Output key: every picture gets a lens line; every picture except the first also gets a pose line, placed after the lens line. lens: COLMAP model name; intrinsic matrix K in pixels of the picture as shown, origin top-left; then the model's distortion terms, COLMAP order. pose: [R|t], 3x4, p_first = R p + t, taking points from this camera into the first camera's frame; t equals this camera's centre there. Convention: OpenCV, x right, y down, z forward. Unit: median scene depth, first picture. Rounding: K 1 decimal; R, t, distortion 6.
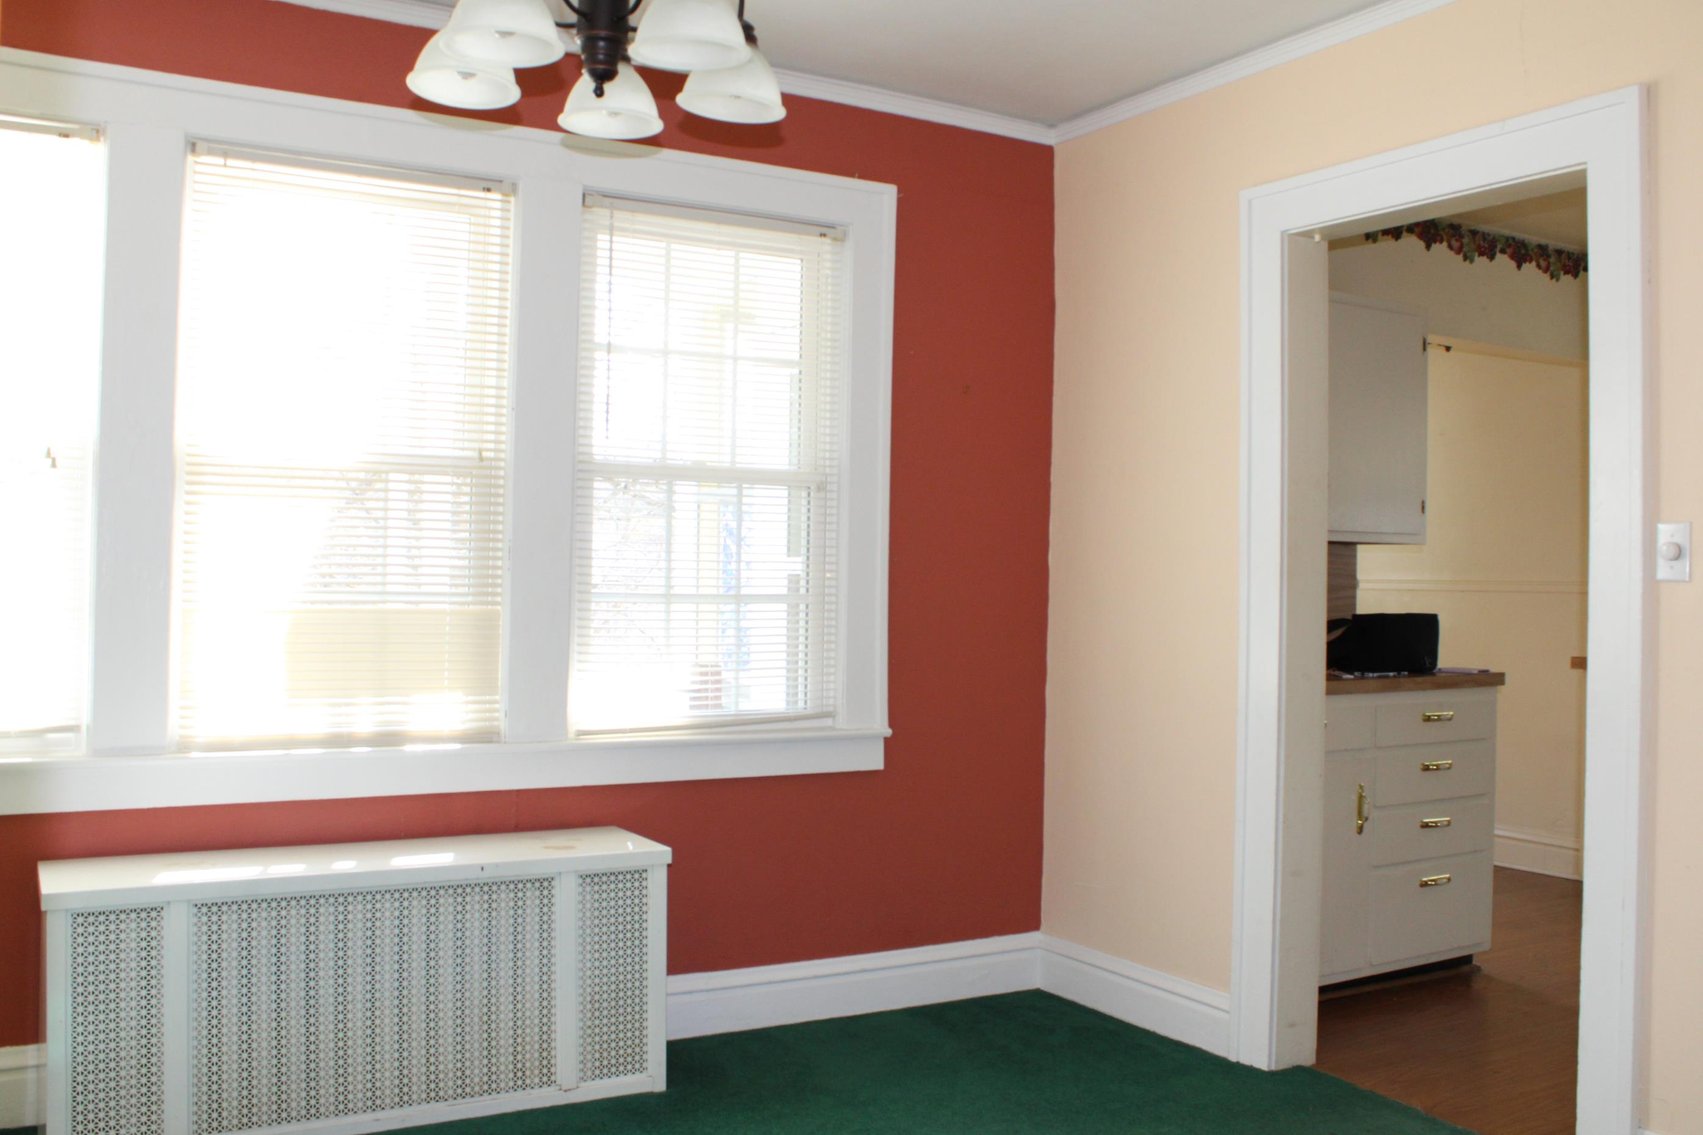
lens RADIAL K [[1605.9, 0, 864.1], [0, 1605.9, 552.6], [0, 0, 1]] dist [-0.088418, 0.000000]
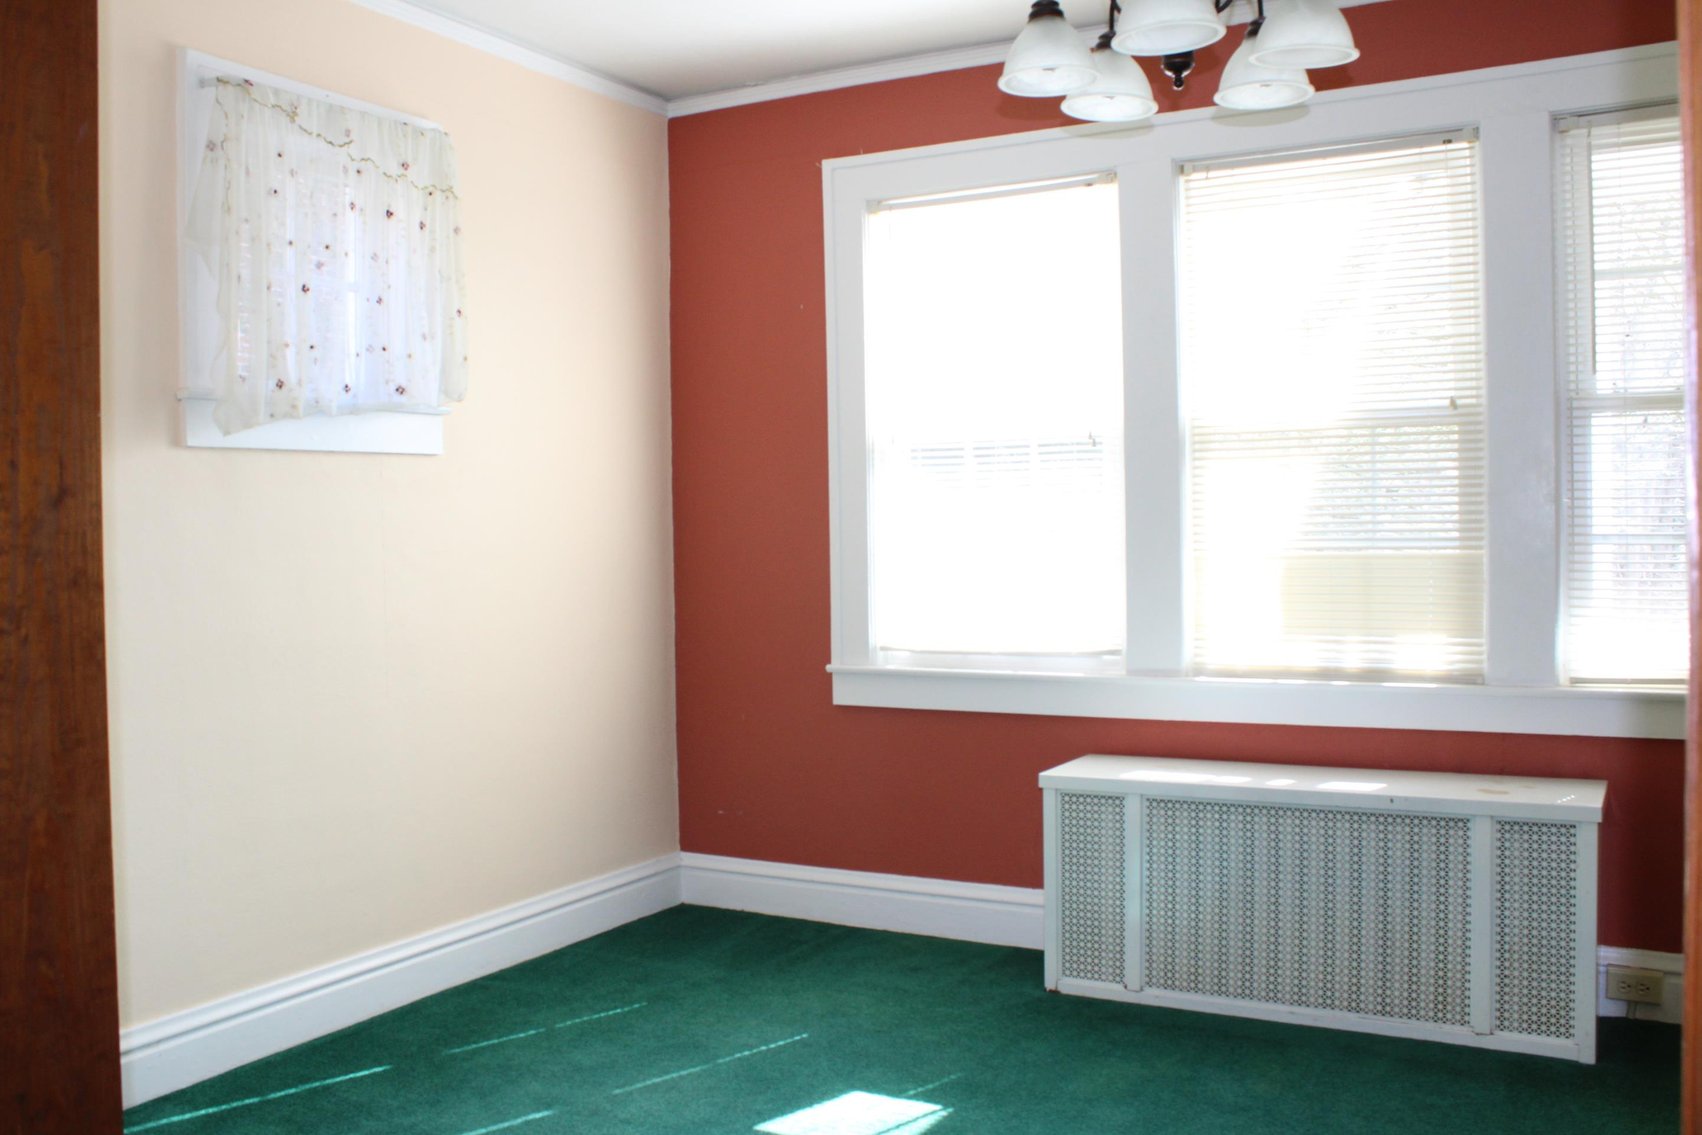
lens RADIAL K [[1461.4, 0, 855.0], [0, 1461.4, 561.3], [0, 0, 1]] dist [-0.157984, 0.137093]
pose [[0.495162, -0.004523, -0.868789, 0.379877], [0.040684, 0.999010, 0.017987, 0.008855], [0.867848, -0.044252, 0.494856, 0.222752]]
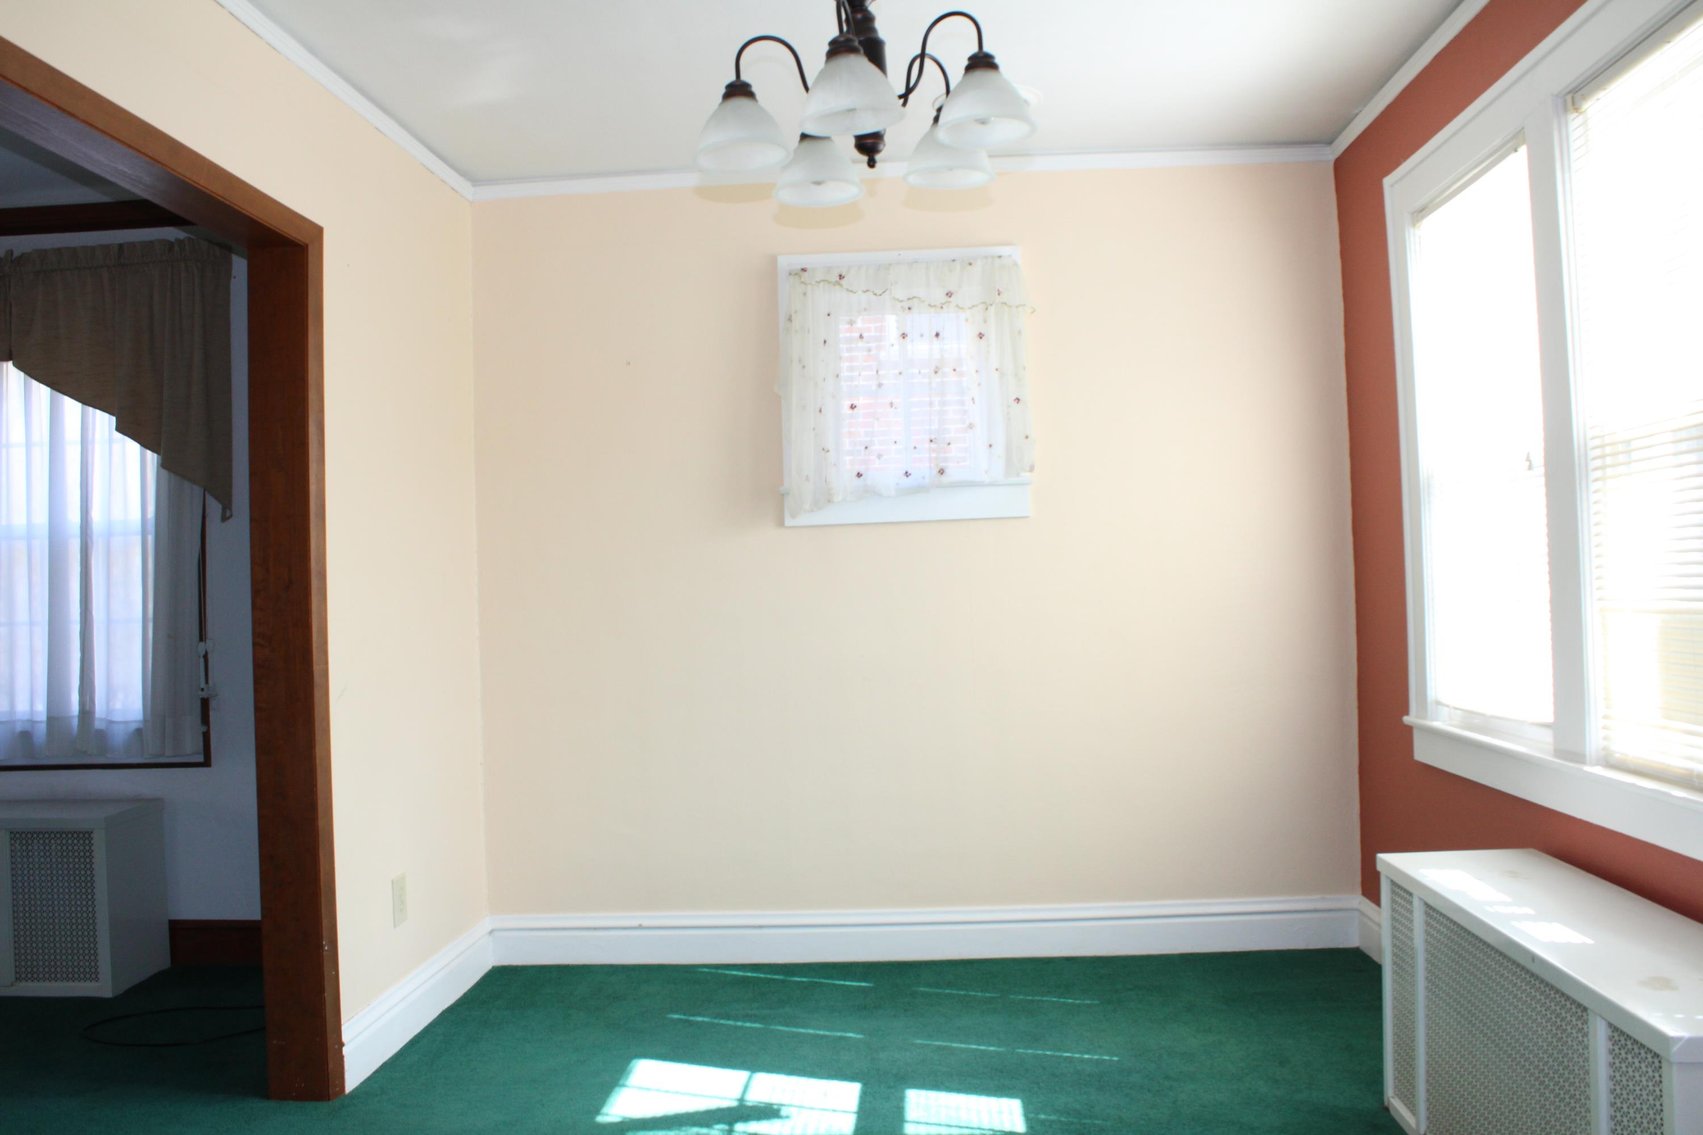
lens RADIAL K [[1462.3, 0, 846.7], [0, 1462.3, 571.2], [0, 0, 1]] dist [-0.157984, 0.137093]
pose [[-0.570360, -0.005945, -0.821373, 0.465043], [0.039423, 0.998623, -0.034603, 0.024349], [0.820448, -0.052117, -0.569340, 1.062387]]
